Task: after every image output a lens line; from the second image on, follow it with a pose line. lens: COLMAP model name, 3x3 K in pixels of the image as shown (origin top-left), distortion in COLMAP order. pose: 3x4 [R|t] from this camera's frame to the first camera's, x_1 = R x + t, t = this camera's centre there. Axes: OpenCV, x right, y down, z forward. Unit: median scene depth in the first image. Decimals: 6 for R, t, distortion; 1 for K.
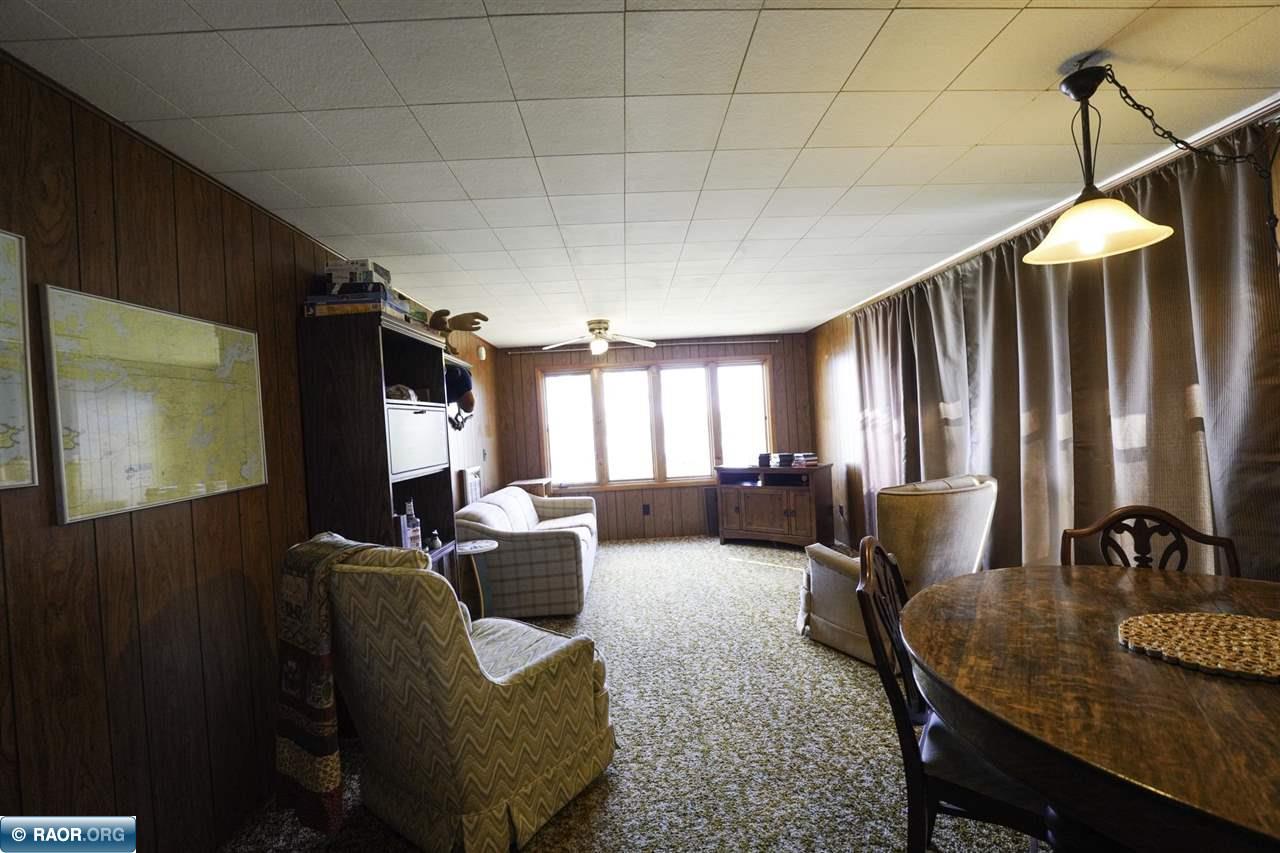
lens RADIAL K [[523.6, 0, 638.6], [0, 523.6, 419.5], [0, 0, 1]] dist [-0.030231, 0.004967]
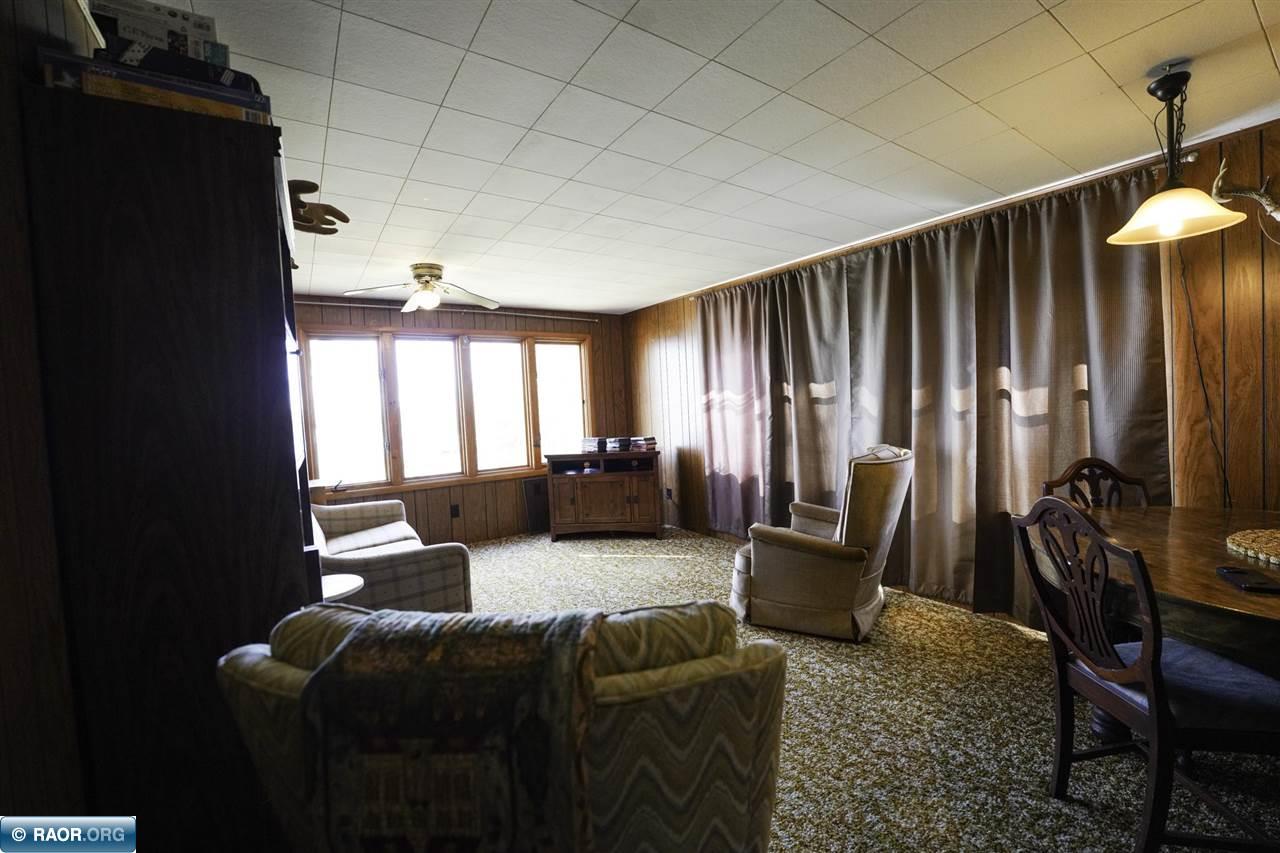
lens RADIAL K [[523.6, 0, 638.6], [0, 523.6, 419.5], [0, 0, 1]] dist [-0.030231, 0.004967]
pose [[0.844830, -0.000476, 0.535035, -0.262930], [-0.004746, 0.999954, 0.008382, 0.031201], [-0.535014, -0.009621, 0.844788, 0.235064]]
